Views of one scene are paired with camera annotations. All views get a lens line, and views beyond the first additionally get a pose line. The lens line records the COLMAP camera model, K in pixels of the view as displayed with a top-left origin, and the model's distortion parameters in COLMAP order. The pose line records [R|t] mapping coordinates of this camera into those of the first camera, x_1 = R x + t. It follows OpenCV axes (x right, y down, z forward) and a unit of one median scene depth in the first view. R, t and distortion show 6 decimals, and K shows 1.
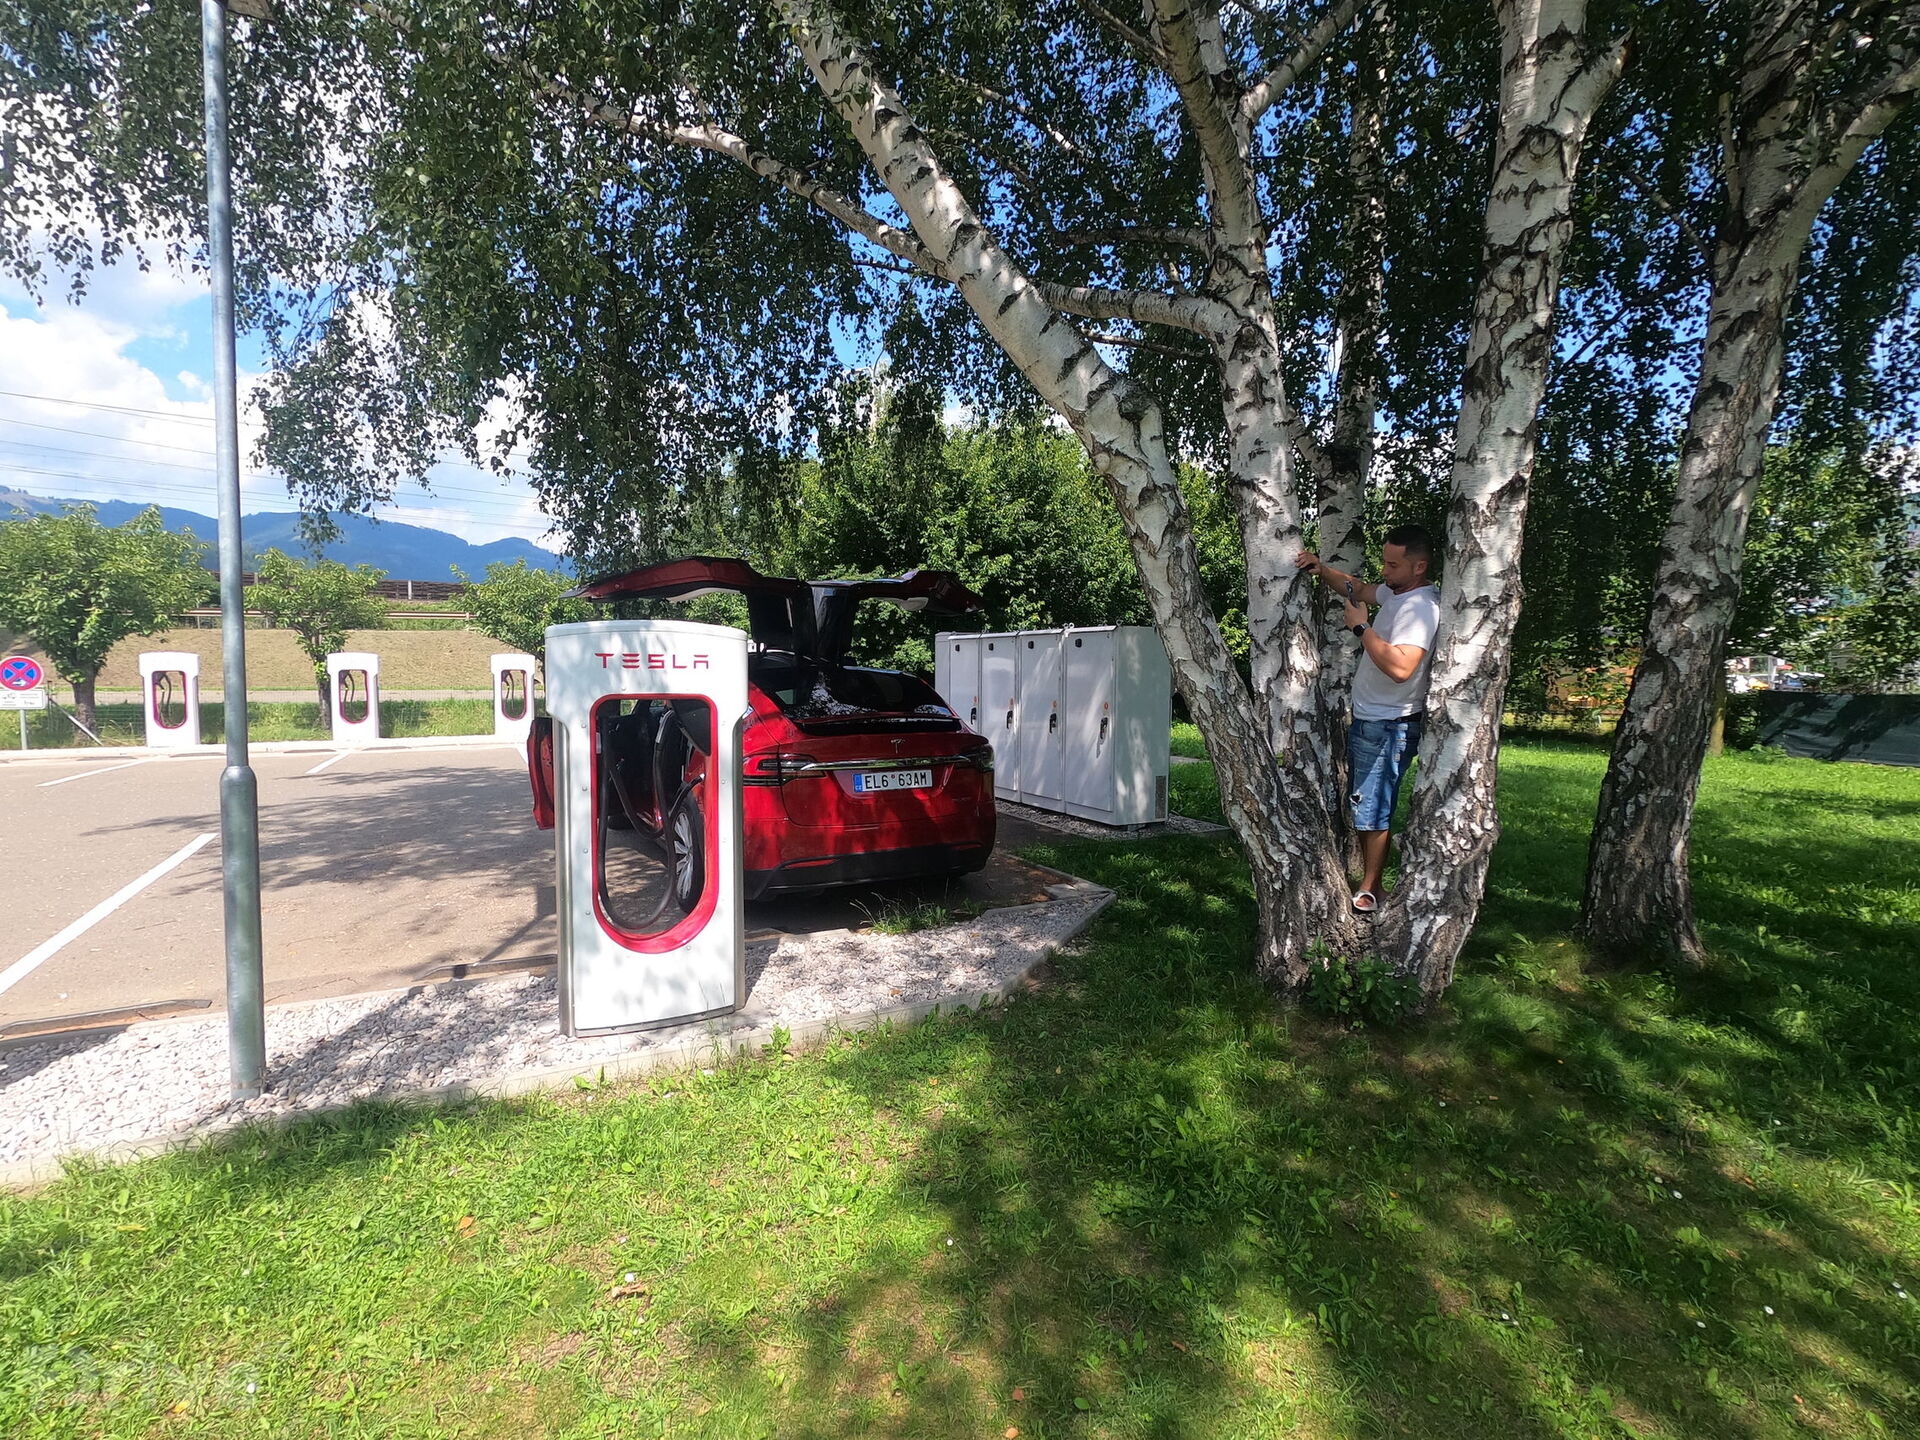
lens RADIAL K [[853.8, 0, 970.0], [0, 853.8, 708.3], [0, 0, 1]] dist [-0.003316, 0.001195]
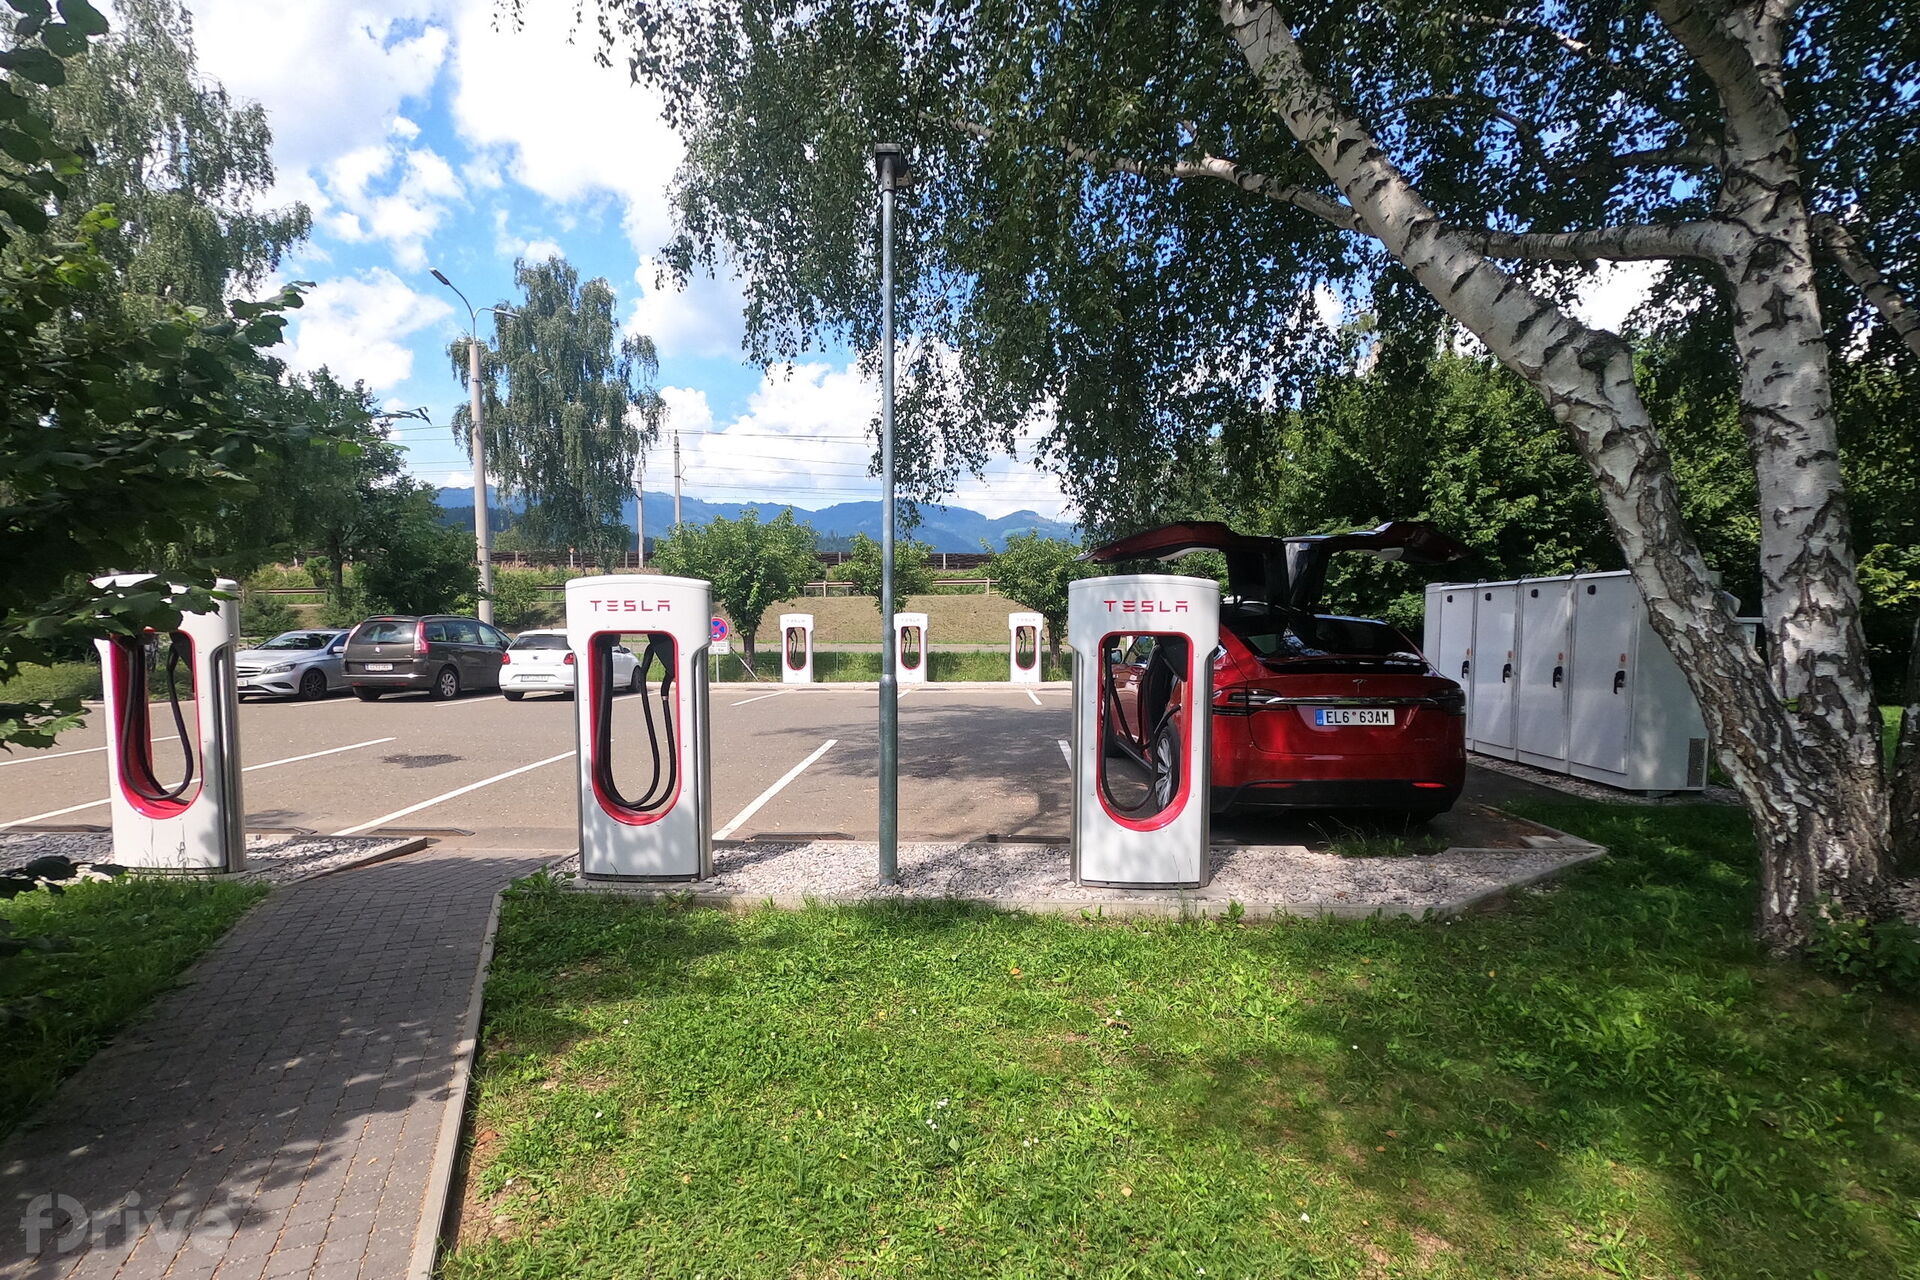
lens RADIAL K [[871.8, 0, 945.9], [0, 871.8, 655.3], [0, 0, 1]] dist [-0.000656, 0.000373]
pose [[0.838678, 0.021848, -0.544190, 0.047257], [-0.031335, 0.999476, -0.008165, 0.019258], [0.543726, 0.023900, 0.838923, -0.133066]]
